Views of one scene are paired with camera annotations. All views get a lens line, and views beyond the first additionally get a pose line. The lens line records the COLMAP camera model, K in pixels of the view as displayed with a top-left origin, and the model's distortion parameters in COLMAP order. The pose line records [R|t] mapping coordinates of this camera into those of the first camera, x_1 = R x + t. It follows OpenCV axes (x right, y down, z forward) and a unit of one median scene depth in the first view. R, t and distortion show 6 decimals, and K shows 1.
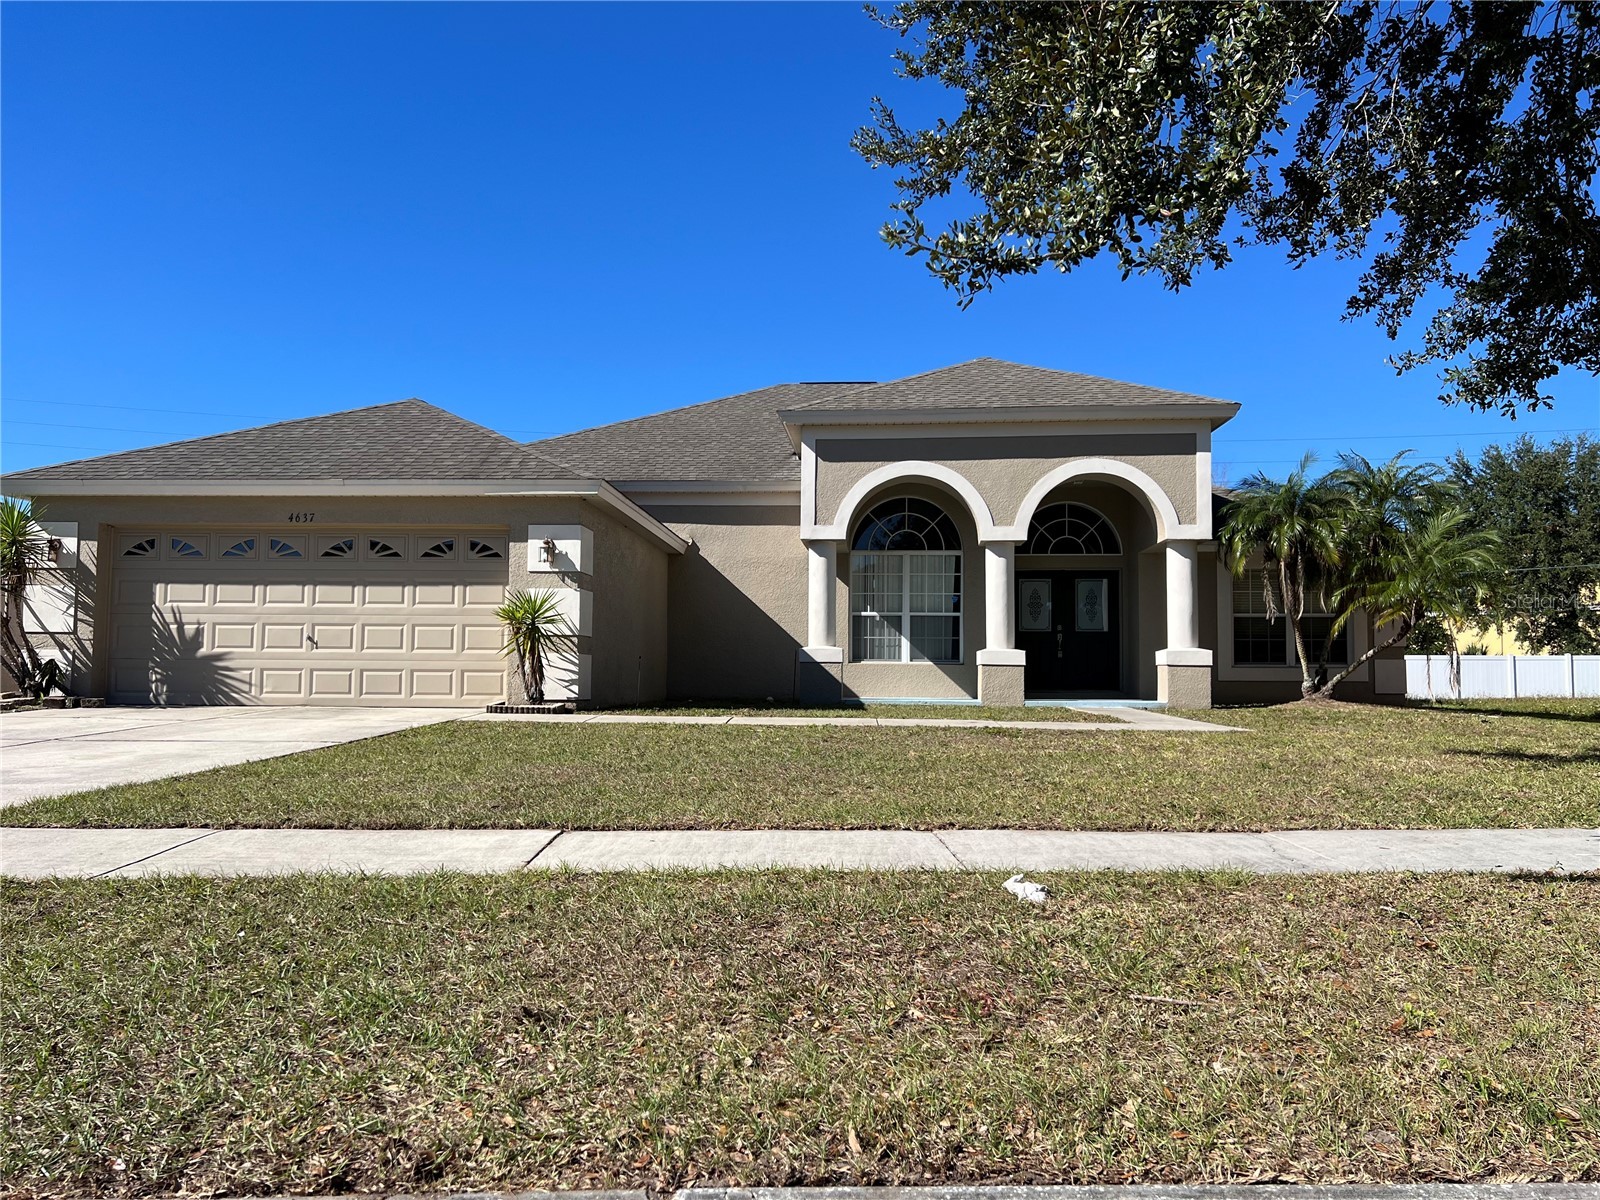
lens RADIAL K [[1197.5, 0, 807.9], [0, 1197.5, 596.7], [0, 0, 1]] dist [0.068811, -0.076318]
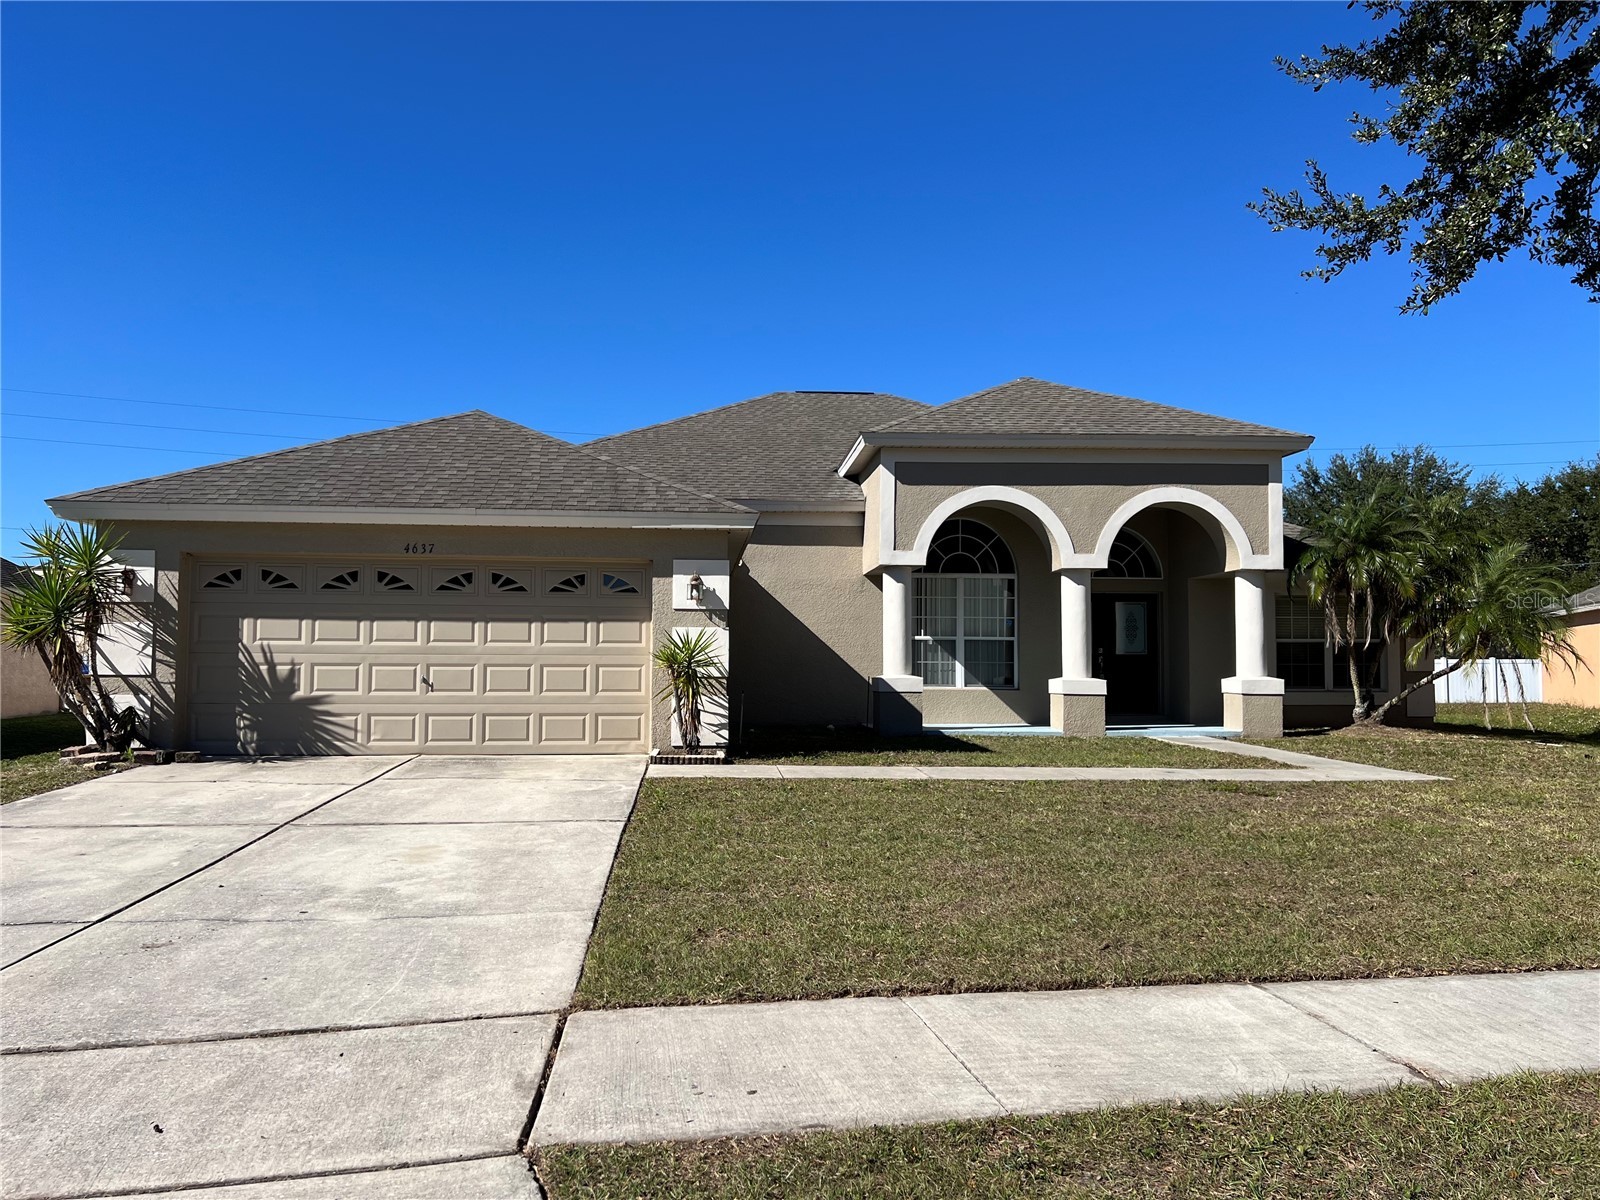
lens RADIAL K [[1197.5, 0, 794.4], [0, 1197.5, 600.4], [0, 0, 1]] dist [0.068811, -0.076318]
pose [[0.990405, 0.005110, 0.138102, -0.220325], [-0.007026, 0.999886, 0.013387, -0.033578], [-0.138018, -0.014229, 0.990328, 0.052254]]
